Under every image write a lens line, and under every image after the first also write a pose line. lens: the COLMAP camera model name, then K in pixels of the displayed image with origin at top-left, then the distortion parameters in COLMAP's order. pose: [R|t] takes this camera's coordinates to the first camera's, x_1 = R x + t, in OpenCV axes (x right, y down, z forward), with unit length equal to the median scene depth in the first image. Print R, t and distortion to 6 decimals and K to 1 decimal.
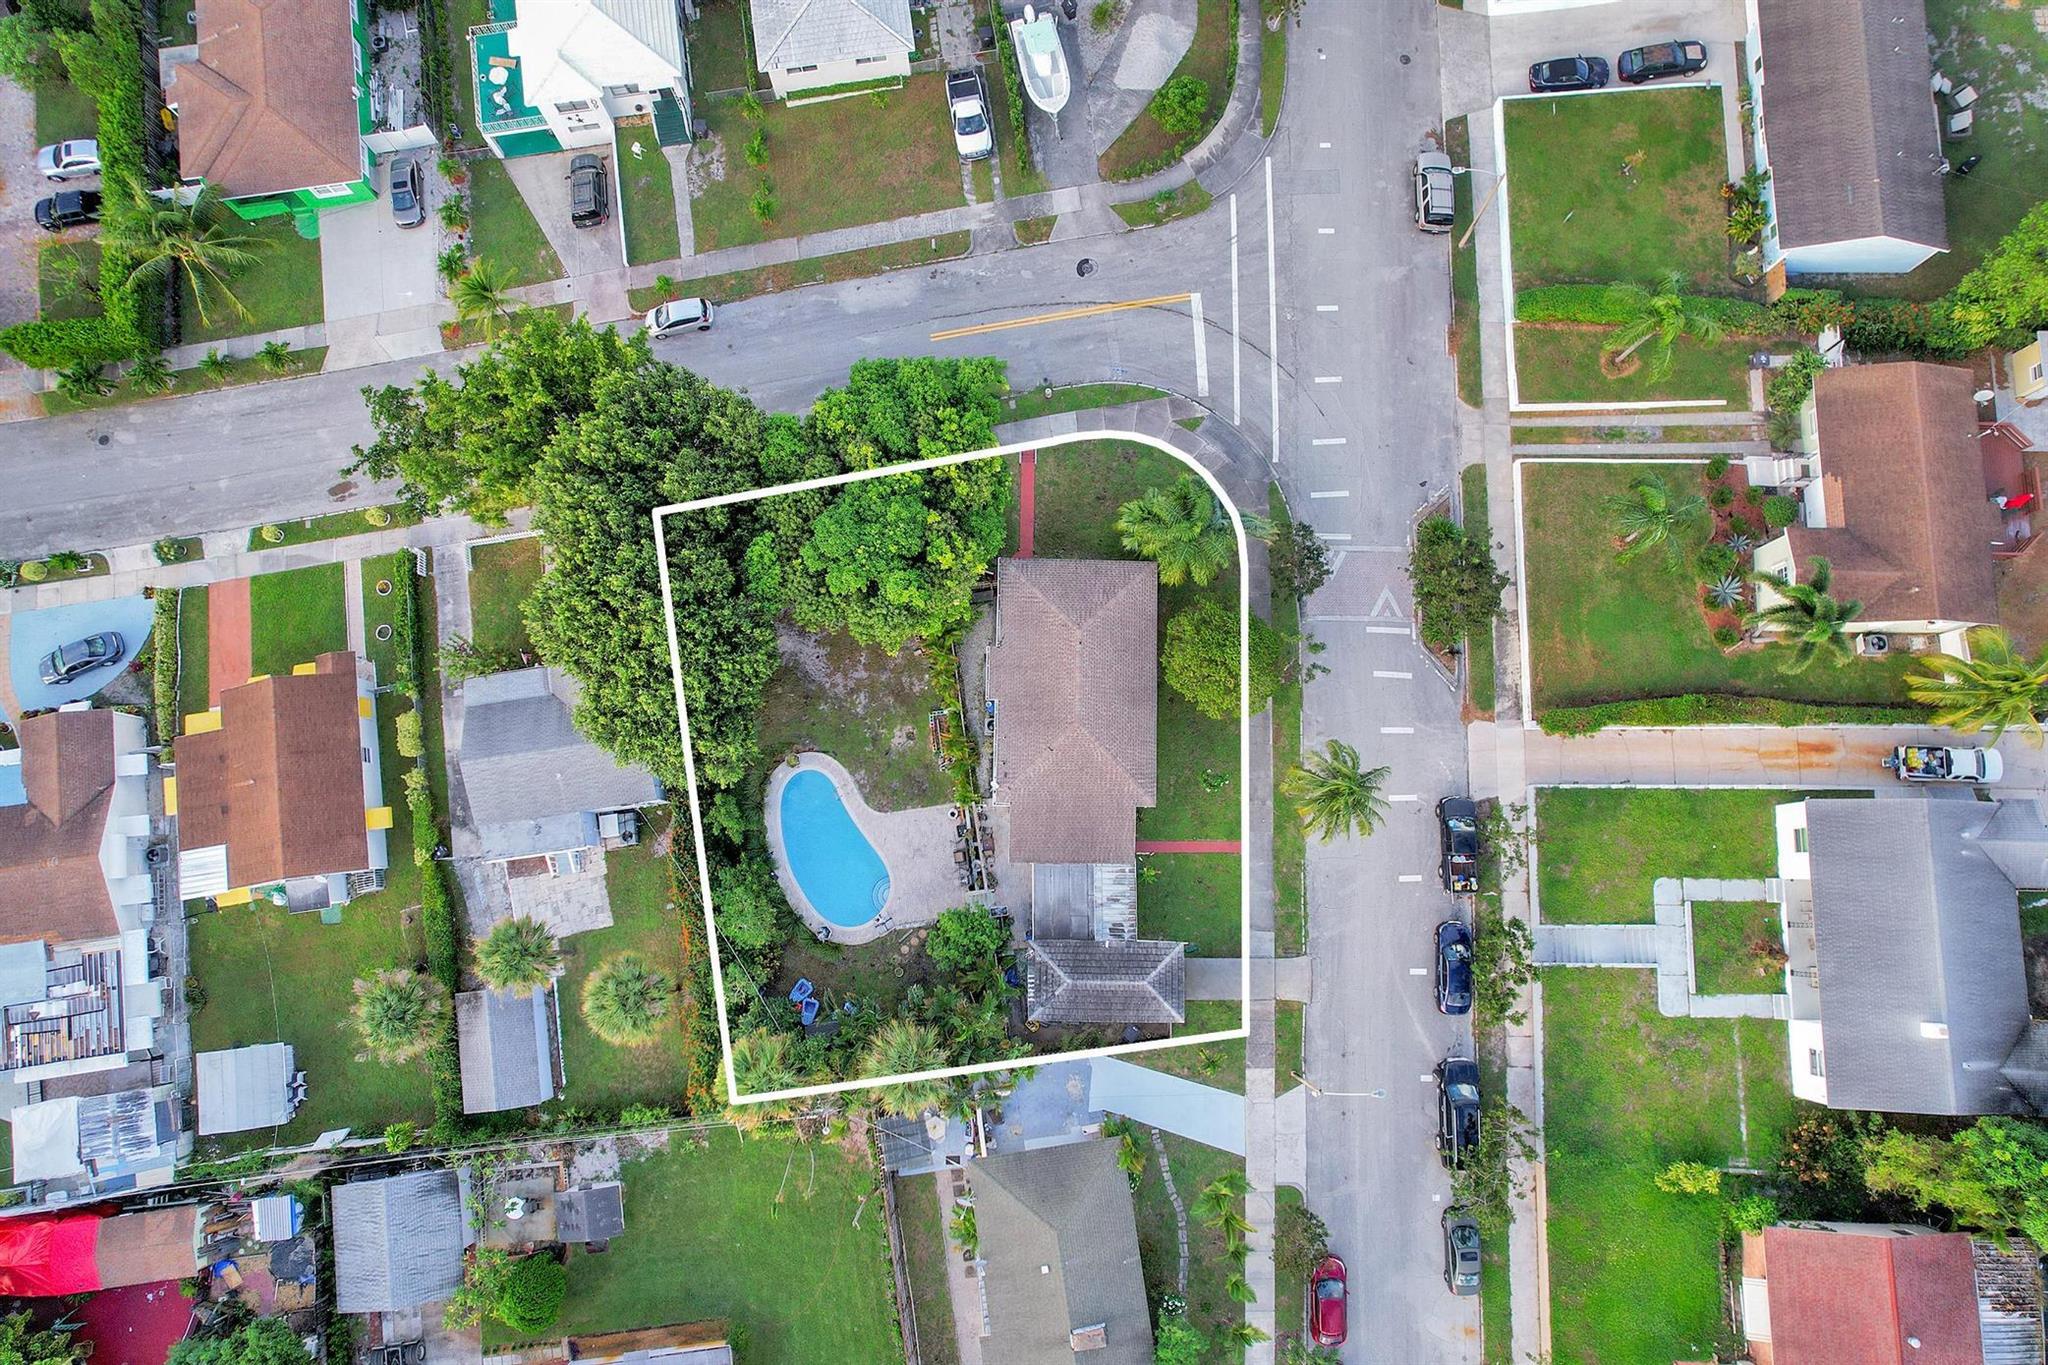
lens RADIAL K [[1346.8, 0, 1024.0], [0, 1346.8, 682.5], [0, 0, 1]] dist [-0.056266, 0.049991]
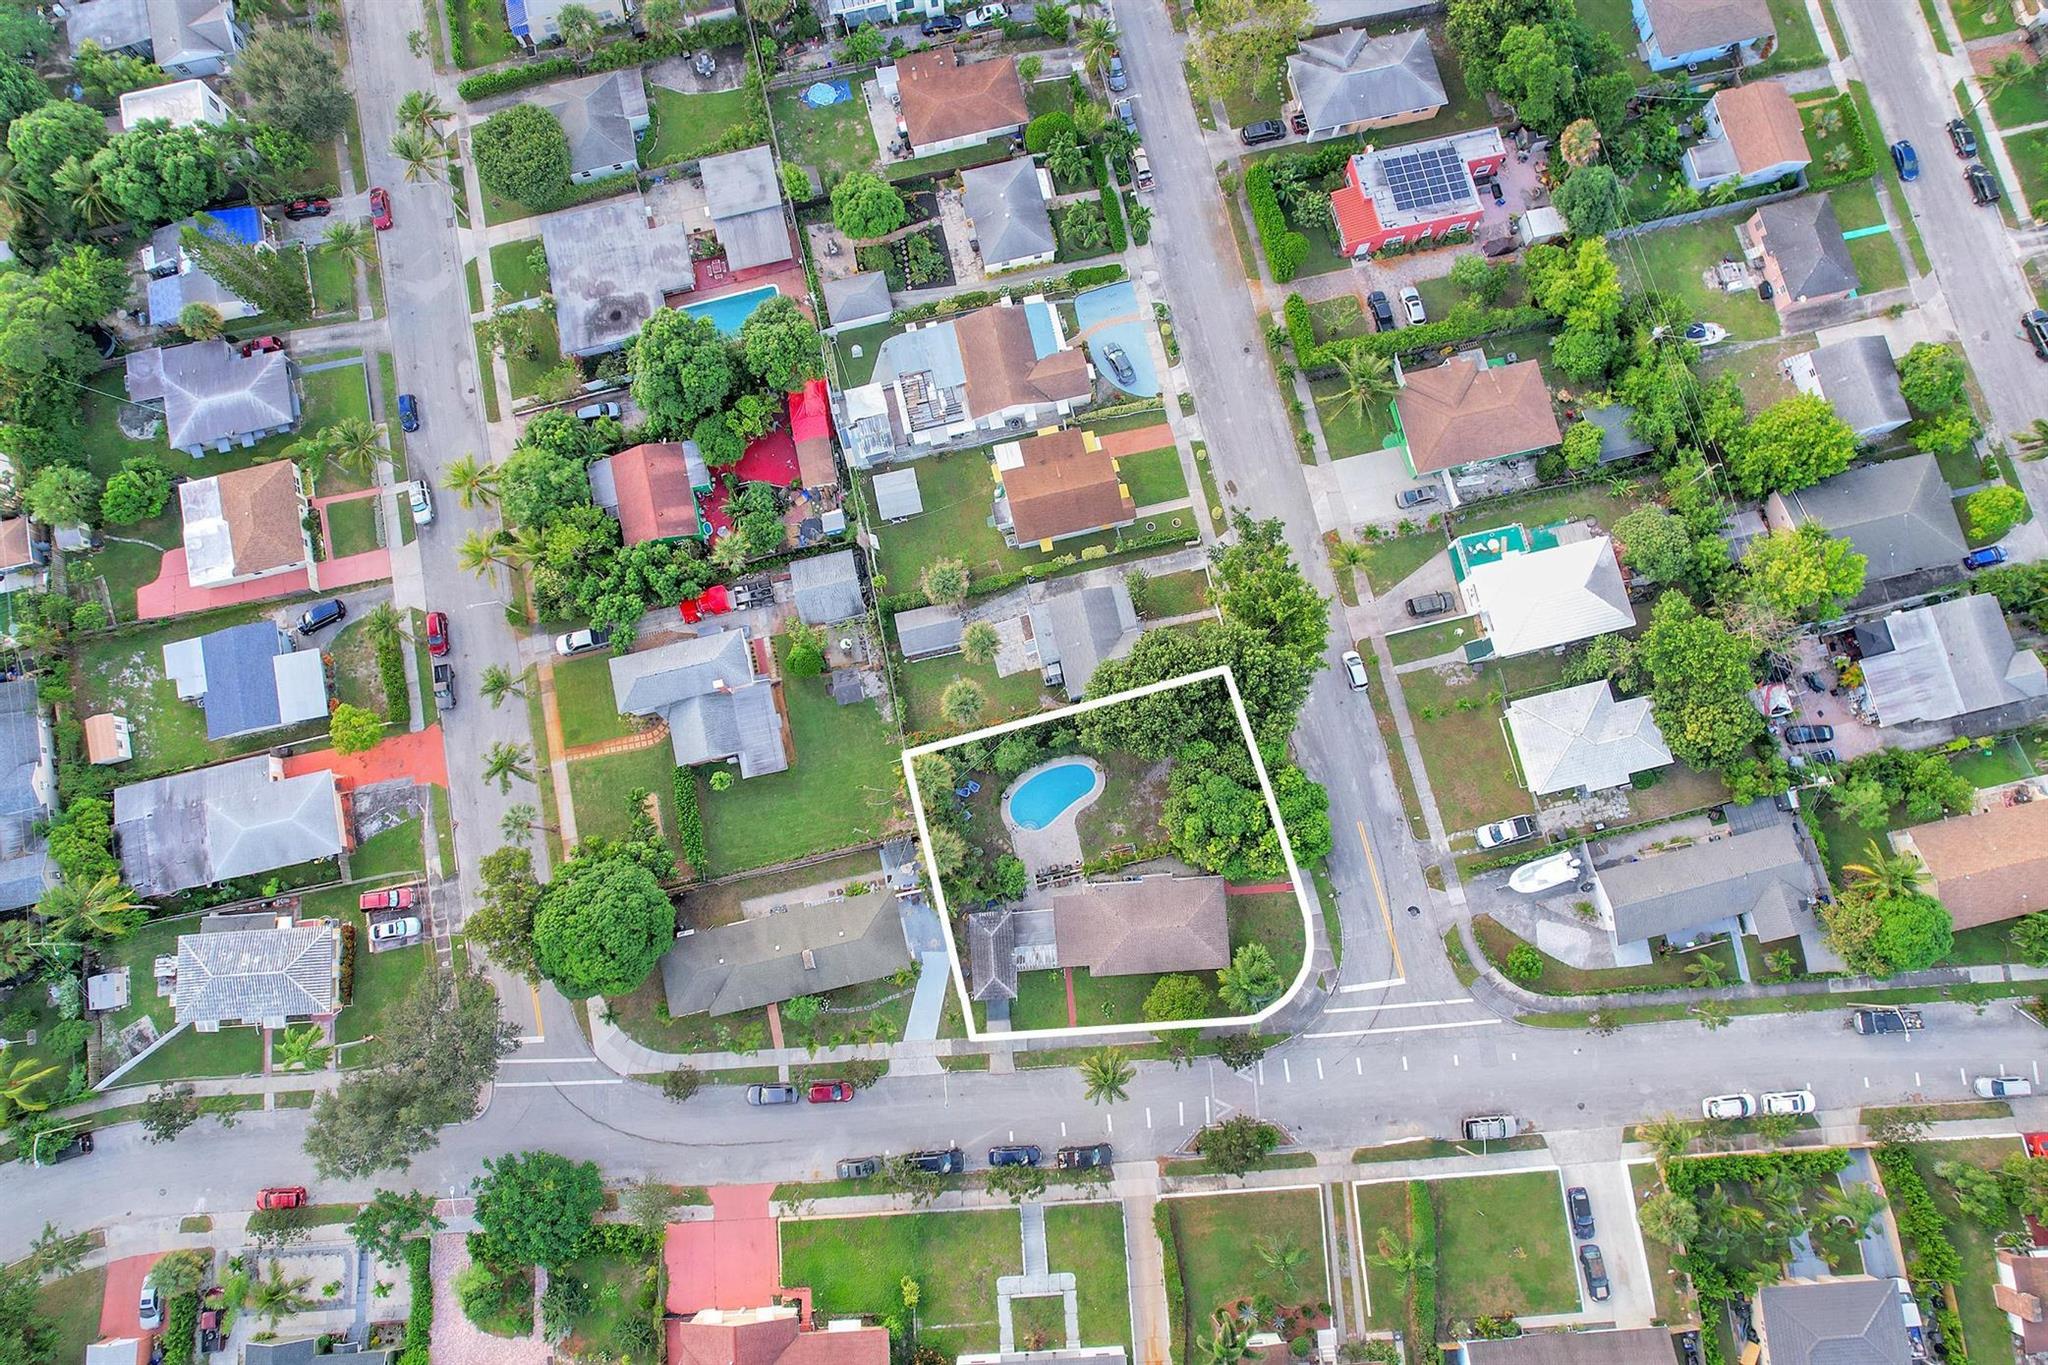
lens RADIAL K [[1346.8, 0, 1024.0], [0, 1346.8, 682.5], [0, 0, 1]] dist [-0.056266, 0.049991]
pose [[0.082961, 0.983364, -0.161596, -0.005094], [-0.982245, 0.108067, 0.153352, -0.130422], [0.168264, 0.146004, 0.974869, -0.774590]]
